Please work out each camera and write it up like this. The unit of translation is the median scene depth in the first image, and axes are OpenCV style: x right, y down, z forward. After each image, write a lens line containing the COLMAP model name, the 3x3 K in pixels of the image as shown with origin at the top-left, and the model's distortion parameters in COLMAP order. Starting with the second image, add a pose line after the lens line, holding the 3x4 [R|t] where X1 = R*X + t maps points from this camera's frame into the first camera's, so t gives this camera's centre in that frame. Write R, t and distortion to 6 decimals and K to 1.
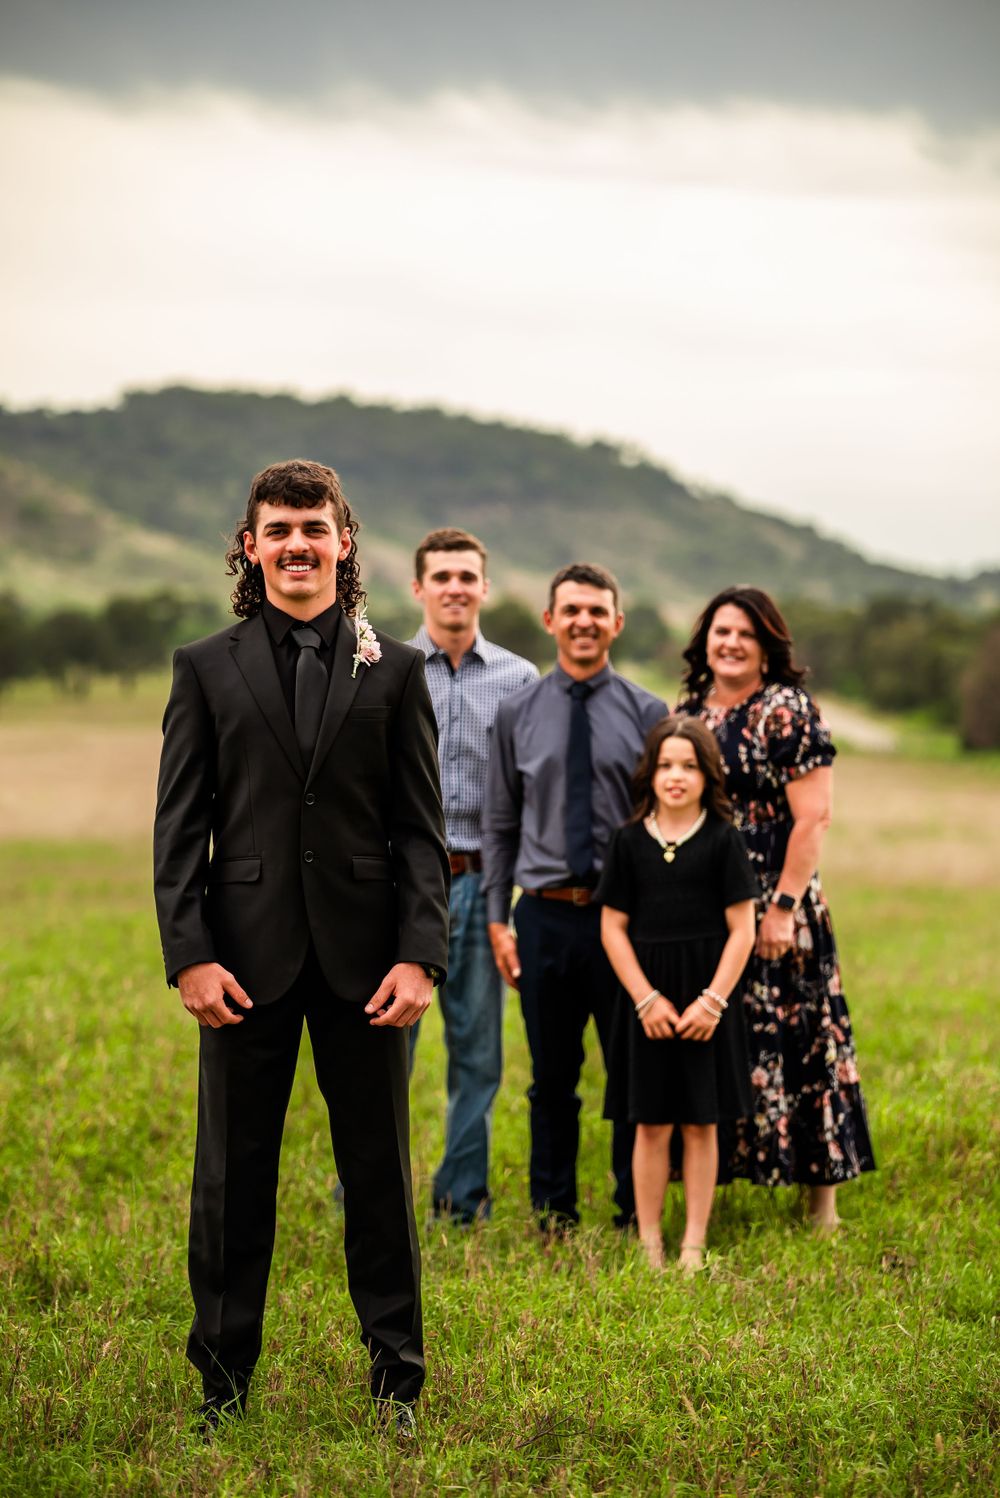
lens RADIAL K [[5242.7, 0, 500.0], [0, 5242.7, 749.0], [0, 0, 1]] dist [26.034147, -0.025590]
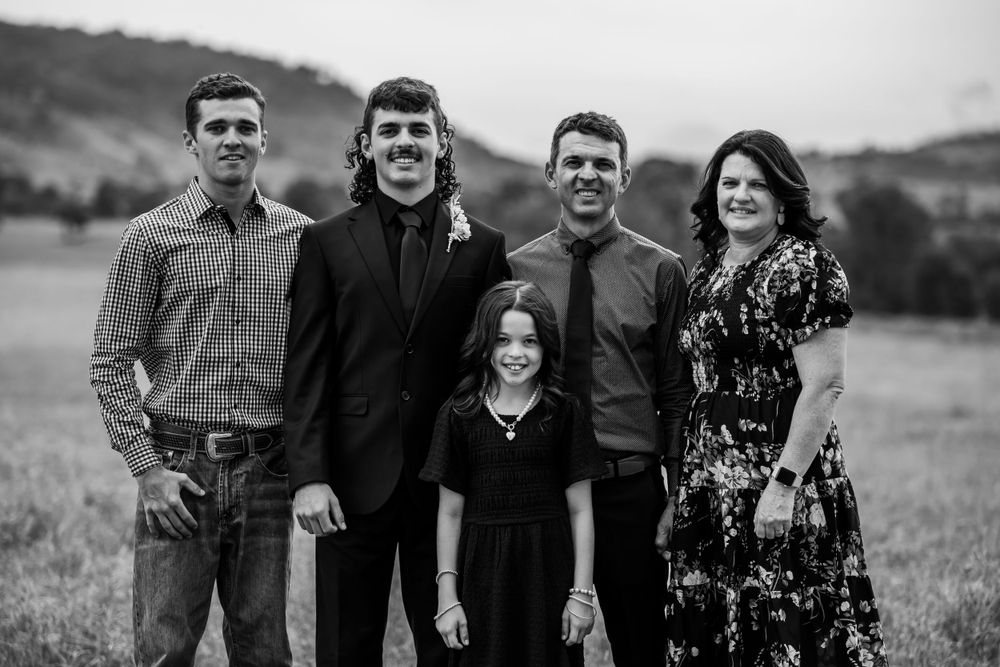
lens RADIAL K [[3446.3, 0, 500.0], [0, 3446.3, 333.5], [0, 0, 1]] dist [5.376454, 434.767507]
pose [[0.999182, -0.004239, -0.040211, 0.025785], [0.004505, 0.999969, 0.006523, 0.000102], [0.040182, -0.006698, 0.999170, 0.390847]]
